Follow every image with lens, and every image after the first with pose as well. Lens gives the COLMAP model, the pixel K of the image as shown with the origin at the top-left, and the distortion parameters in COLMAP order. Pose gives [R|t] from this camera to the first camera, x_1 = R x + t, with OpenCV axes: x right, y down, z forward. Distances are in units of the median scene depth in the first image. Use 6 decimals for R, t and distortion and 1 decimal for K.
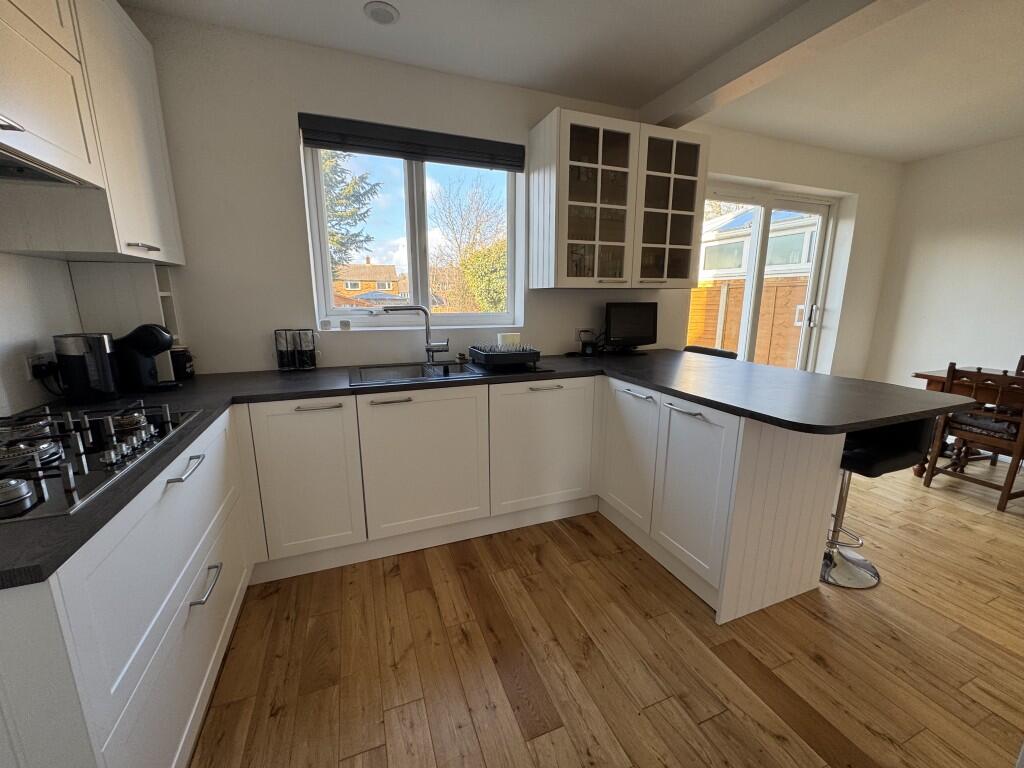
lens RADIAL K [[409.8, 0, 512.3], [0, 409.8, 383.5], [0, 0, 1]] dist [-0.006297, 0.000937]
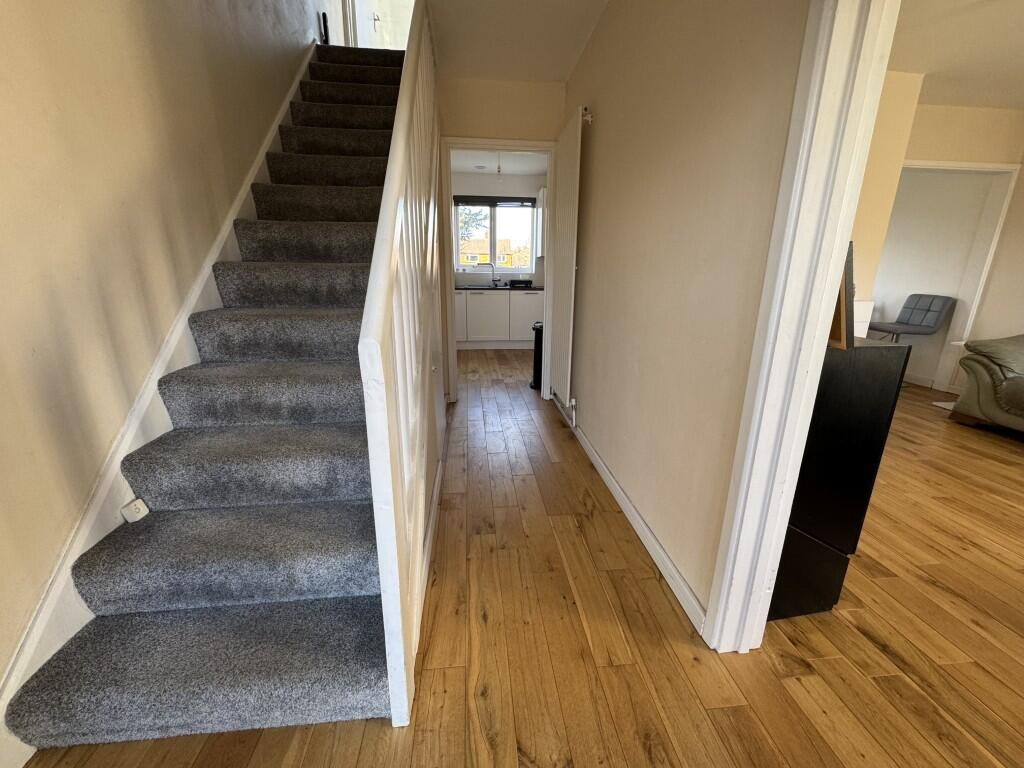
lens RADIAL K [[409.8, 0, 509.5], [0, 409.8, 381.8], [0, 0, 1]] dist [-0.006297, 0.000937]
pose [[0.961911, 0.073315, -0.263349, 0.660152], [-0.058059, 0.996178, 0.065264, 0.404676], [0.267127, -0.047489, 0.962490, -1.591713]]
